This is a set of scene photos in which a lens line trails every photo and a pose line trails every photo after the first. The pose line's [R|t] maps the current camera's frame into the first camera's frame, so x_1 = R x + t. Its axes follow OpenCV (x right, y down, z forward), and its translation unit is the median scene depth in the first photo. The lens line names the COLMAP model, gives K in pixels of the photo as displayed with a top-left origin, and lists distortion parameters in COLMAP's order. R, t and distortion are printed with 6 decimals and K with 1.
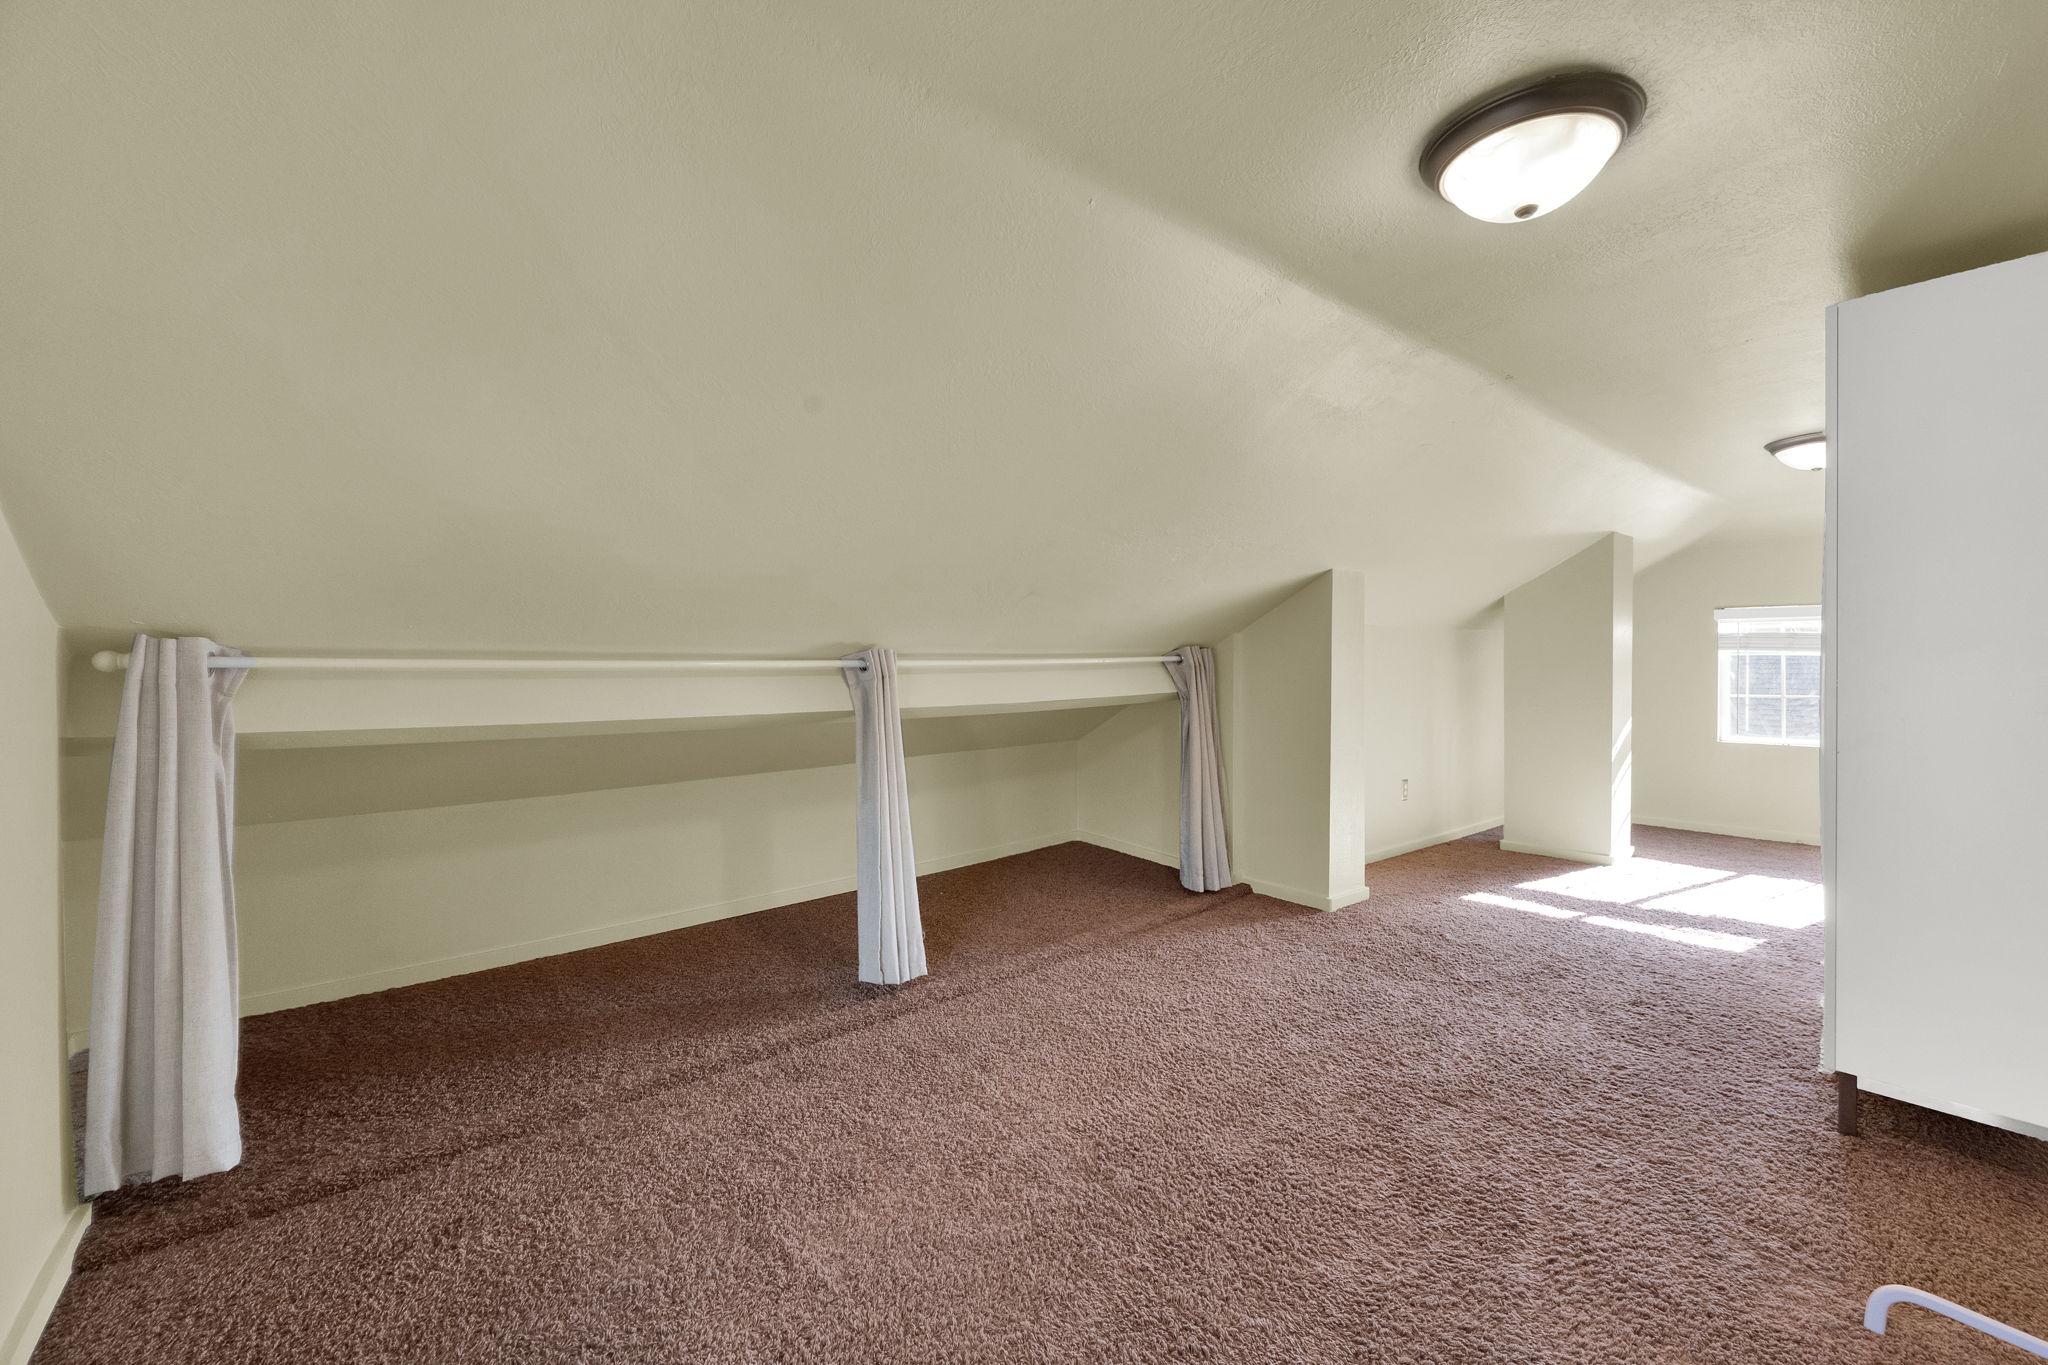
lens RADIAL K [[827.7, 0, 1028.6], [0, 827.7, 670.3], [0, 0, 1]] dist [0.000612, 0.000938]
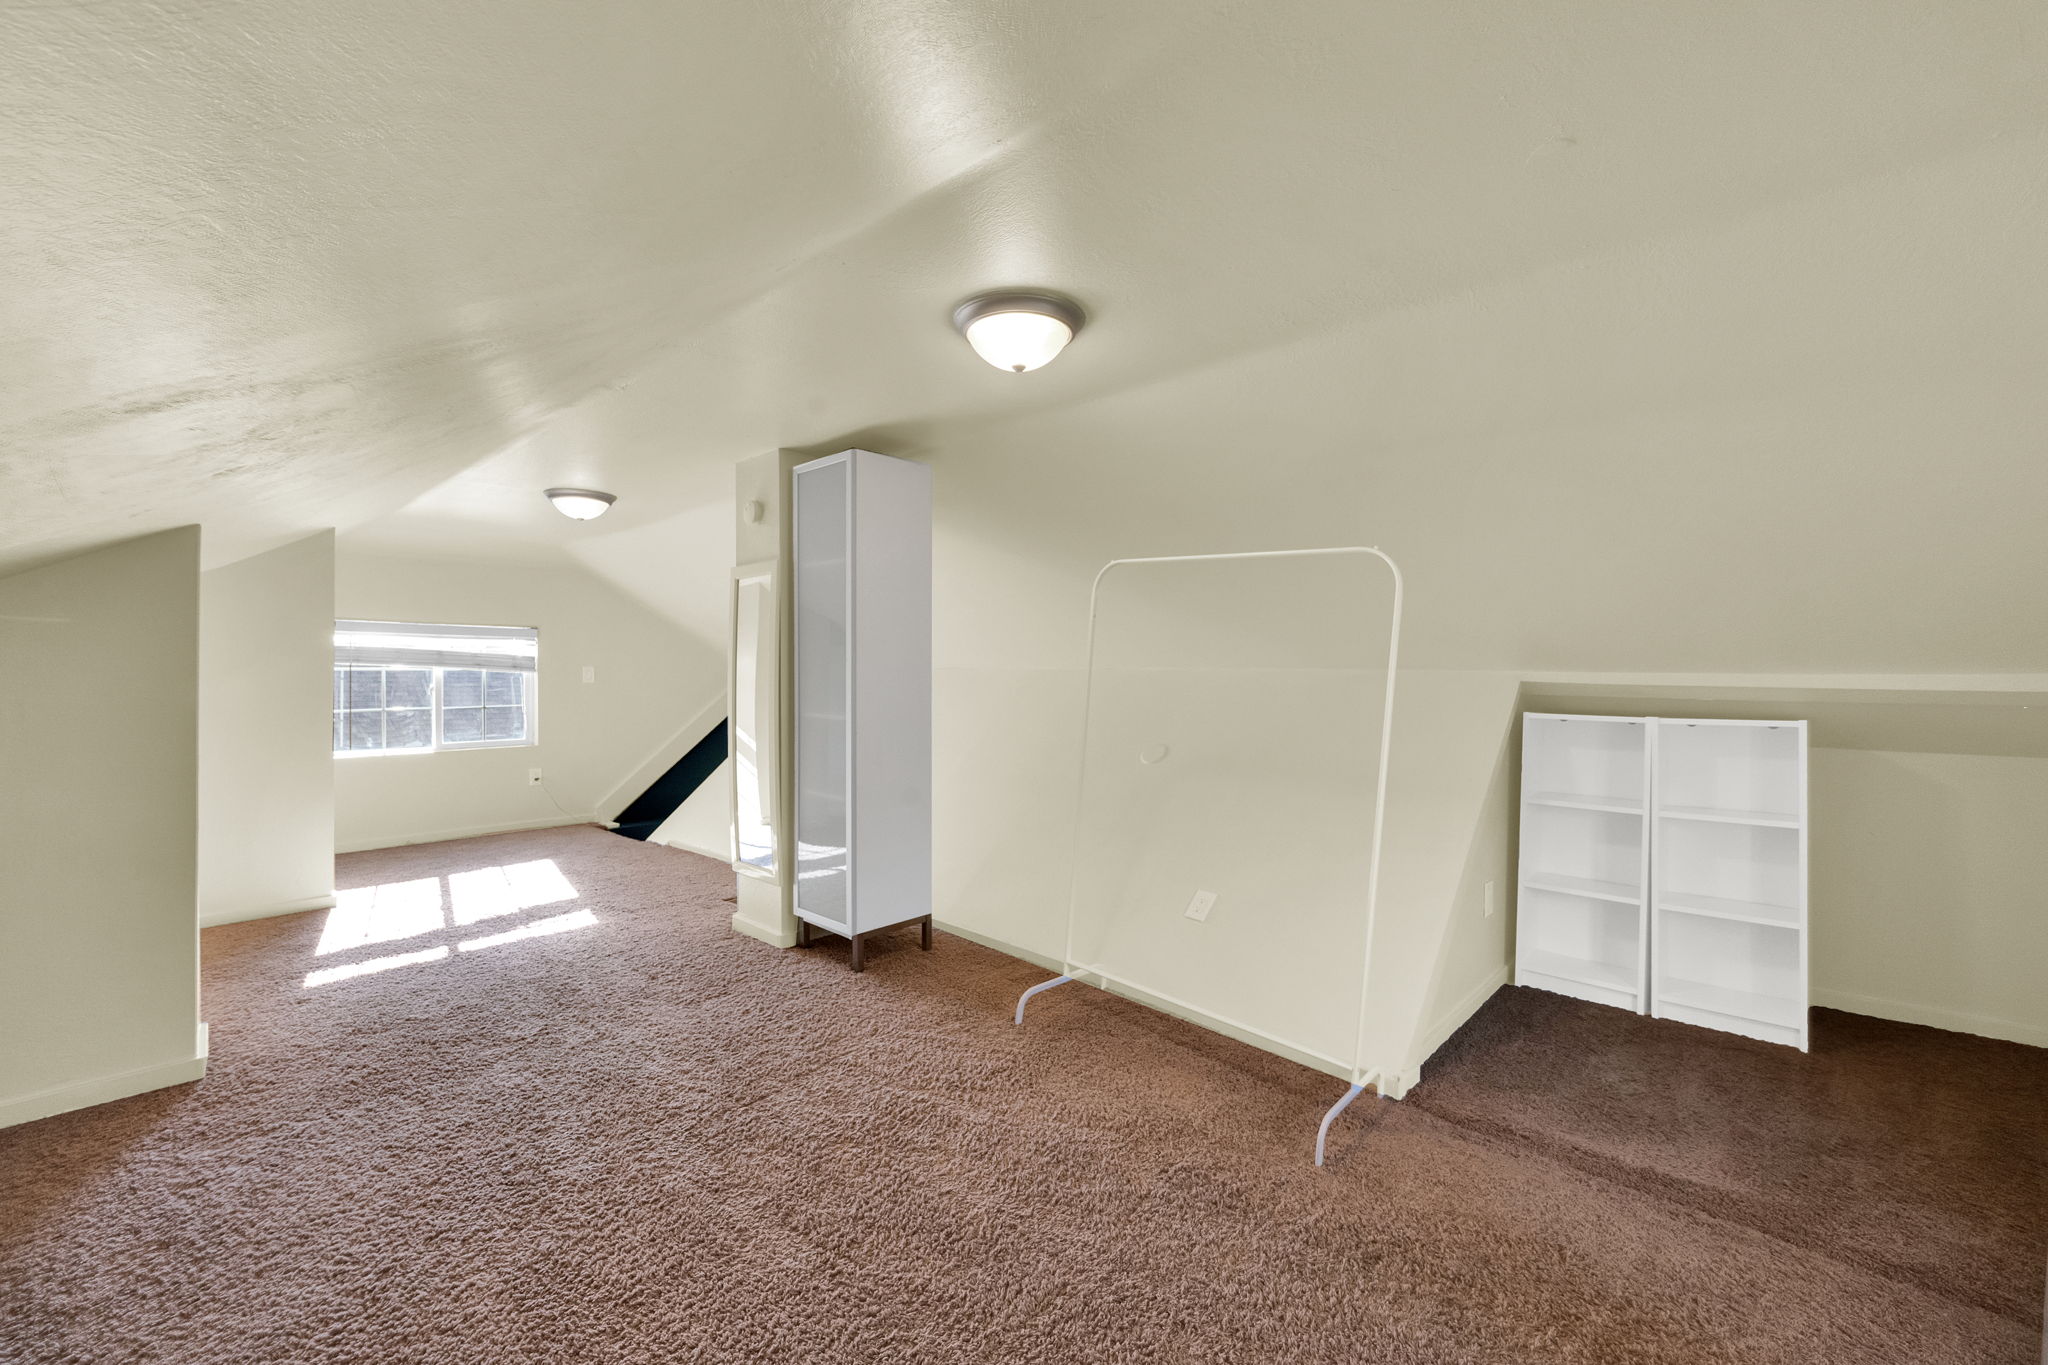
lens RADIAL K [[827.7, 0, 1028.8], [0, 827.7, 685.4], [0, 0, 1]] dist [0.000612, 0.000938]
pose [[-0.150229, -0.002945, 0.988647, -0.391814], [0.005651, 0.999977, 0.003838, 0.001702], [-0.988635, 0.006163, -0.150209, 0.562836]]
